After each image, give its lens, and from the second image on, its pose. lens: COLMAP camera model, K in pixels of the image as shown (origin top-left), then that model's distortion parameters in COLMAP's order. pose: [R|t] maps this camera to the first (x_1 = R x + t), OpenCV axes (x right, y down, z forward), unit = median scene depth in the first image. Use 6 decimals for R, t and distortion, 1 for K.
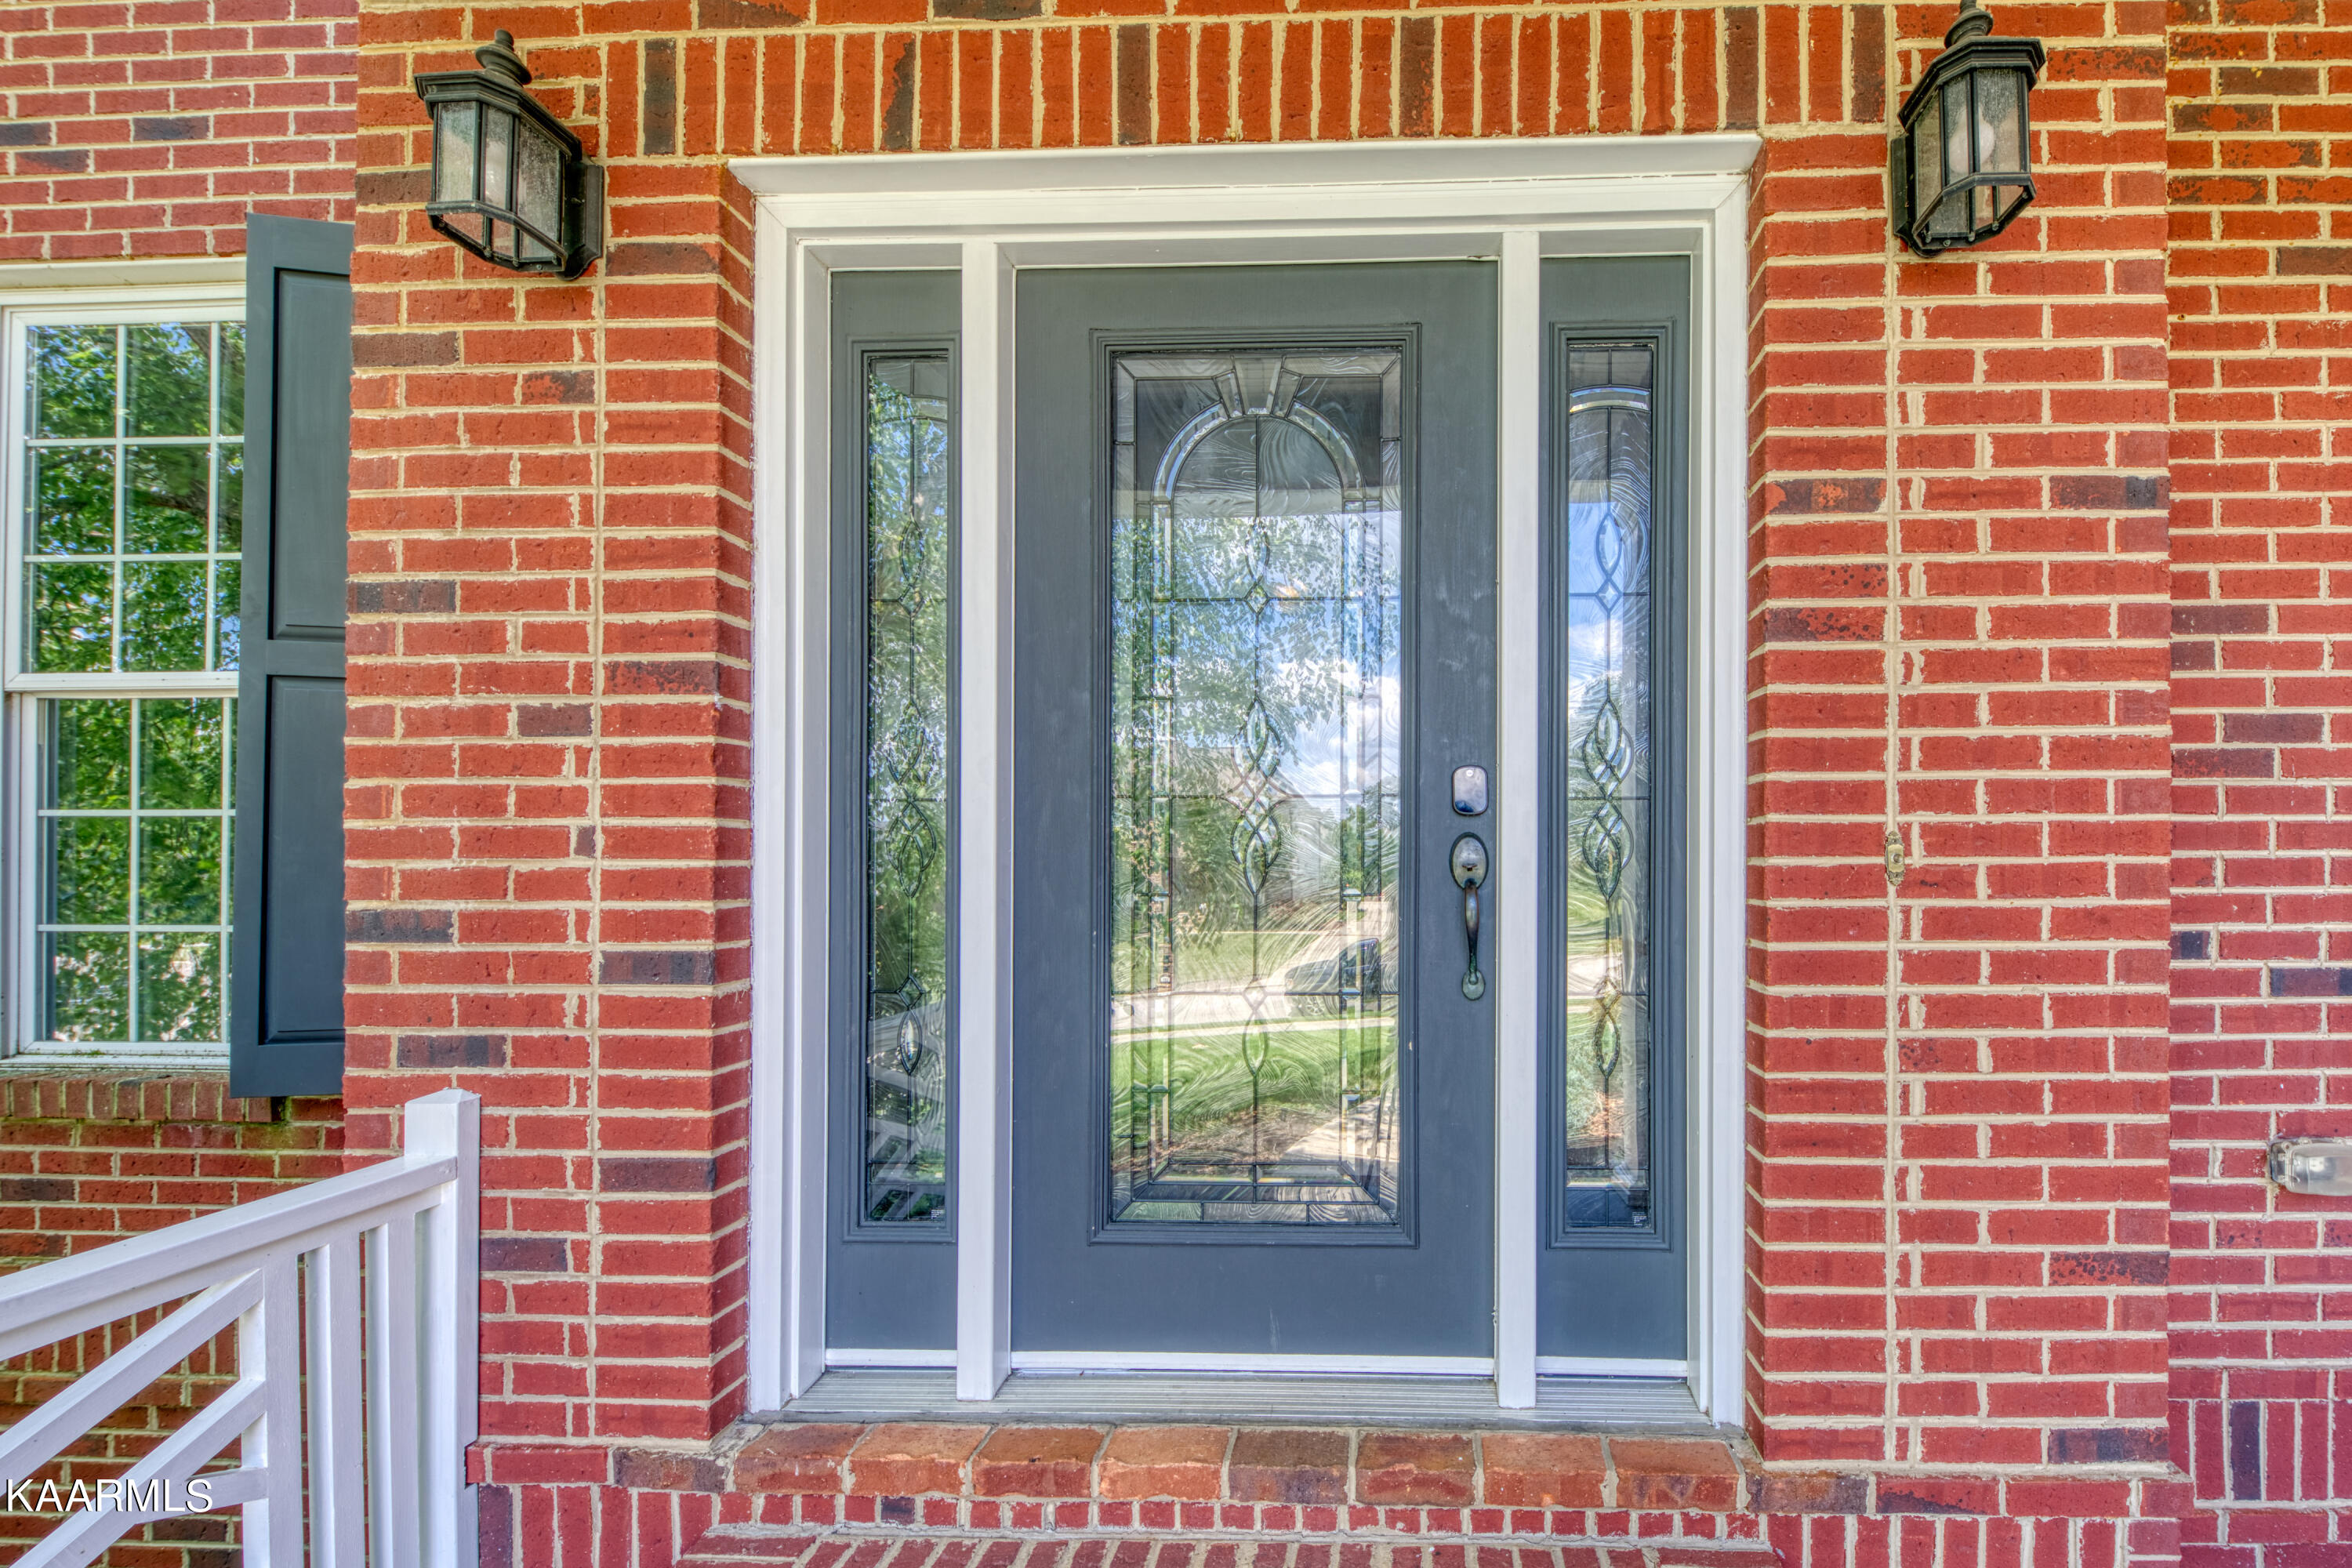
lens RADIAL K [[826.4, 0, 1134.4], [0, 826.4, 843.9], [0, 0, 1]] dist [-0.000329, -0.002598]
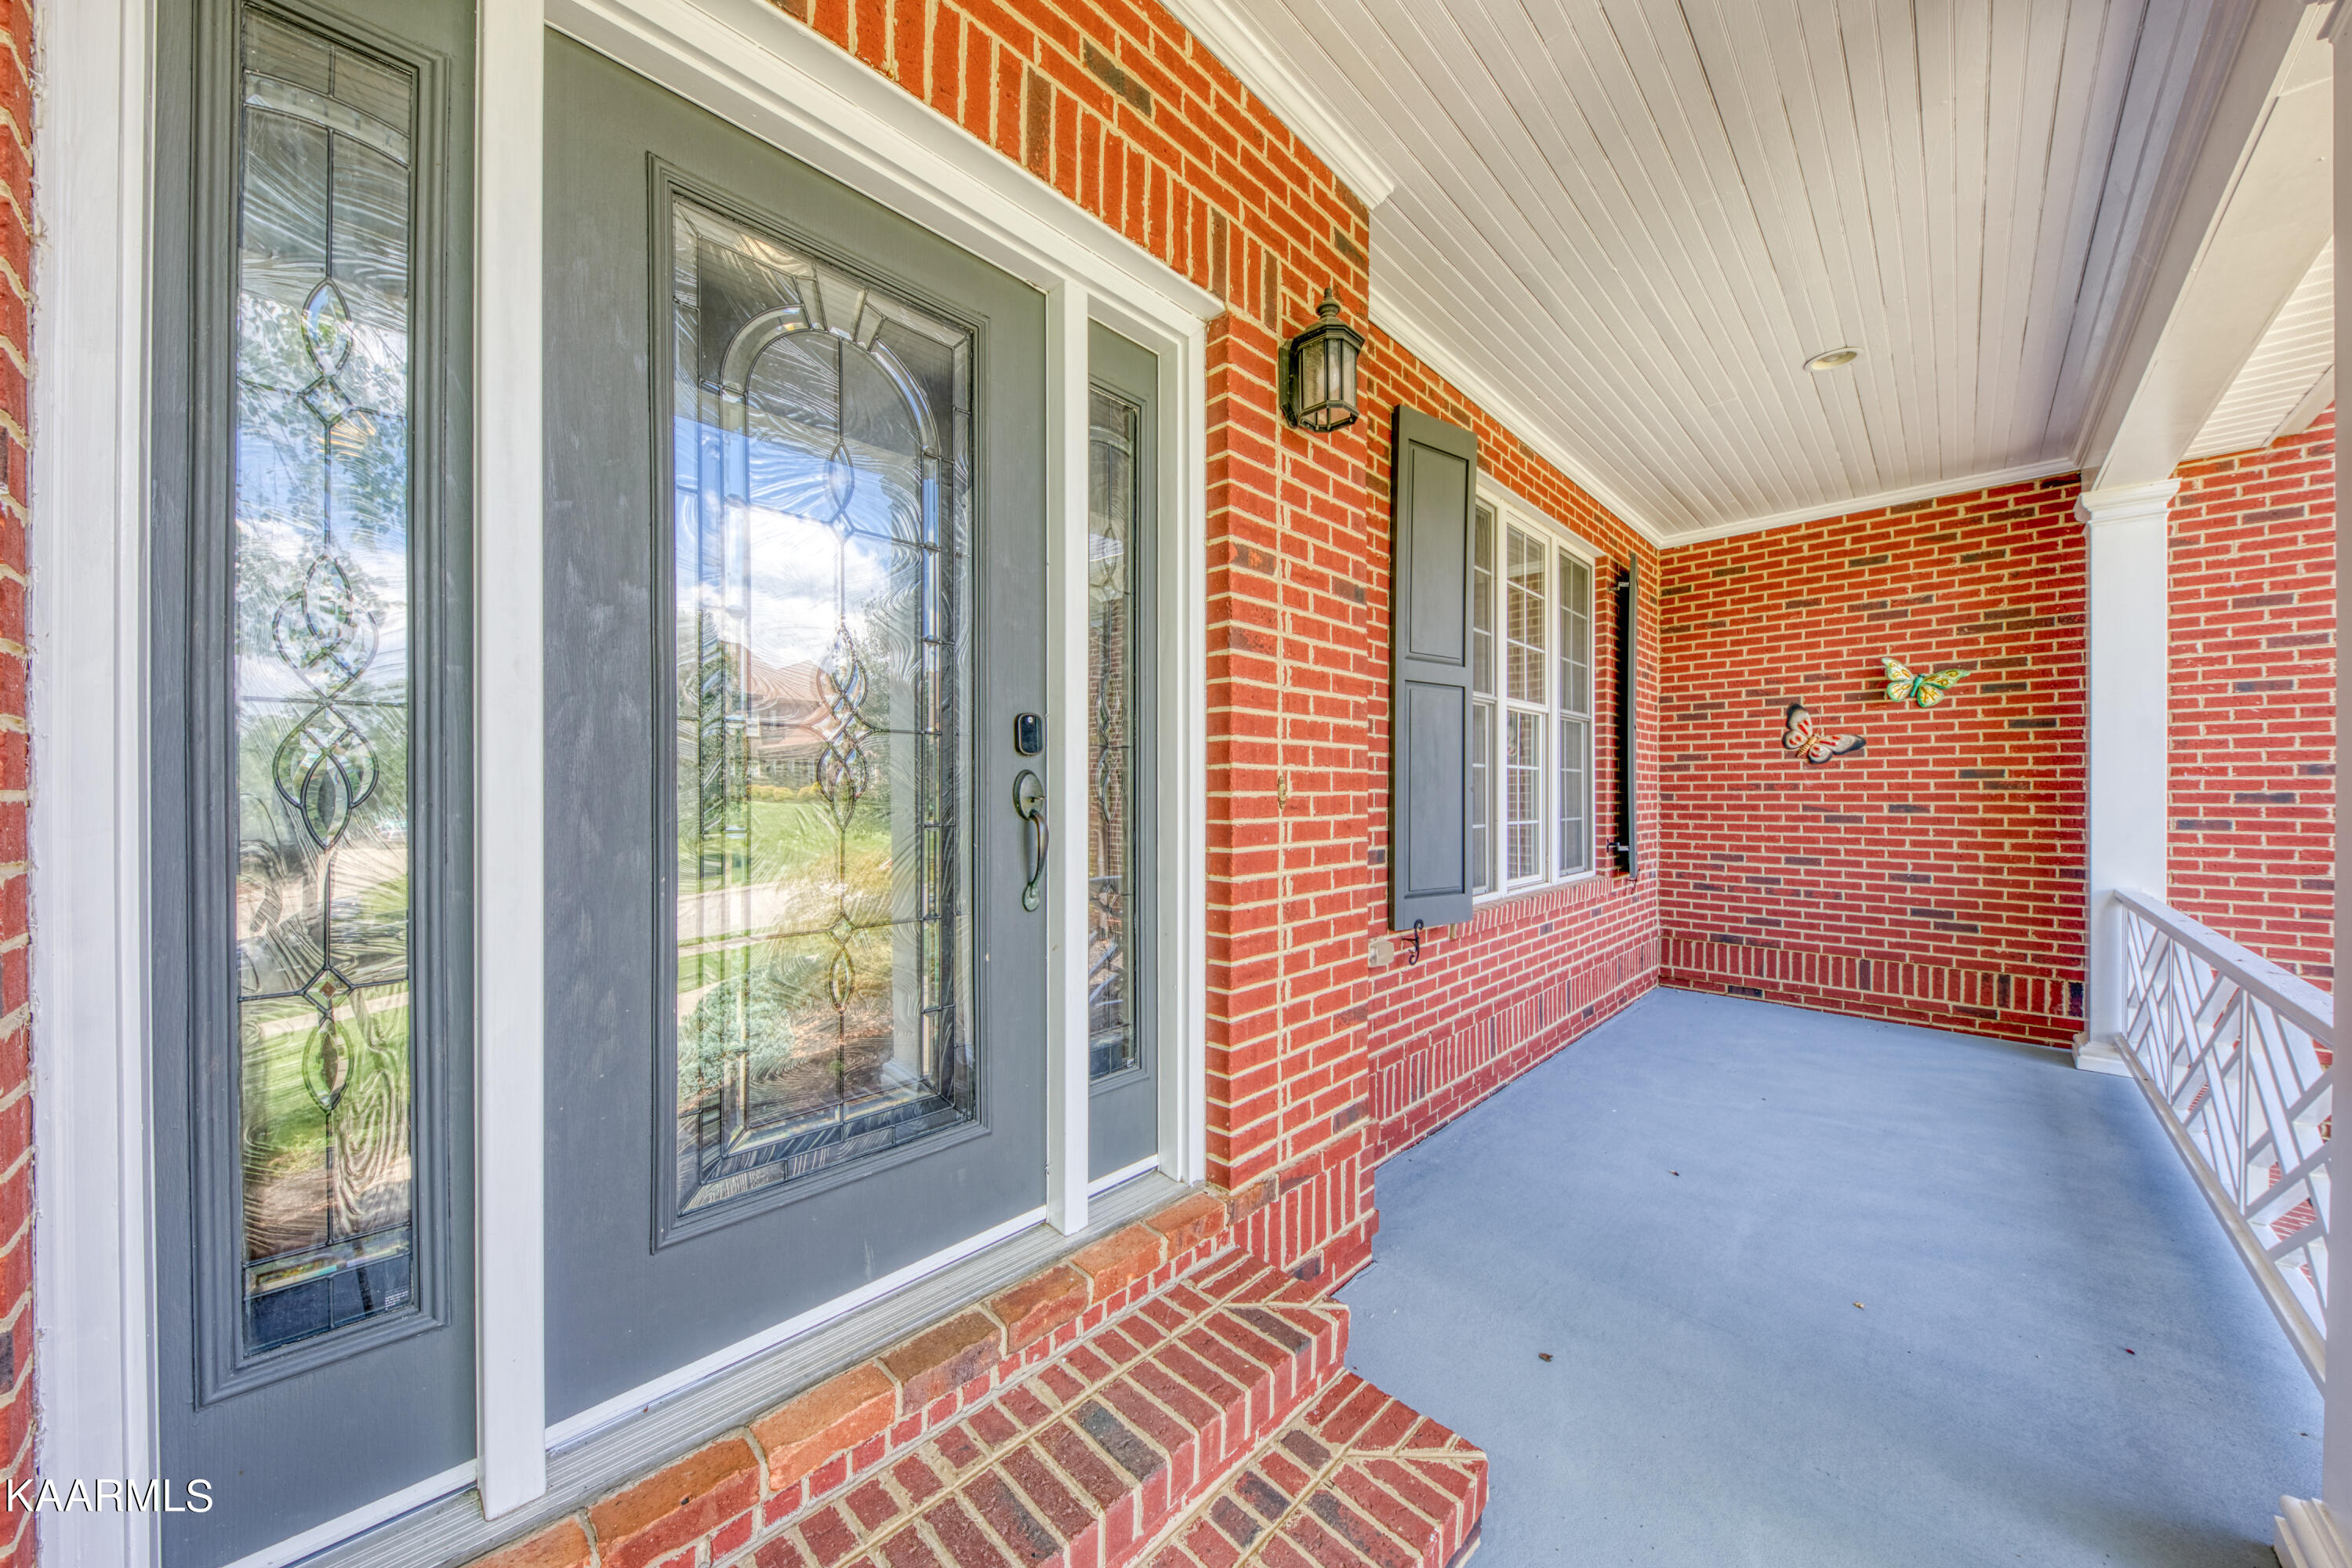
lens RADIAL K [[791.8, 0, 1180.8], [0, 791.8, 792.7], [0, 0, 1]] dist [-0.007183, -0.000159]
pose [[0.677253, 0.004426, 0.735737, -0.354599], [-0.008579, 0.999961, 0.001882, 0.016762], [-0.735700, -0.007587, 0.677265, 0.088257]]
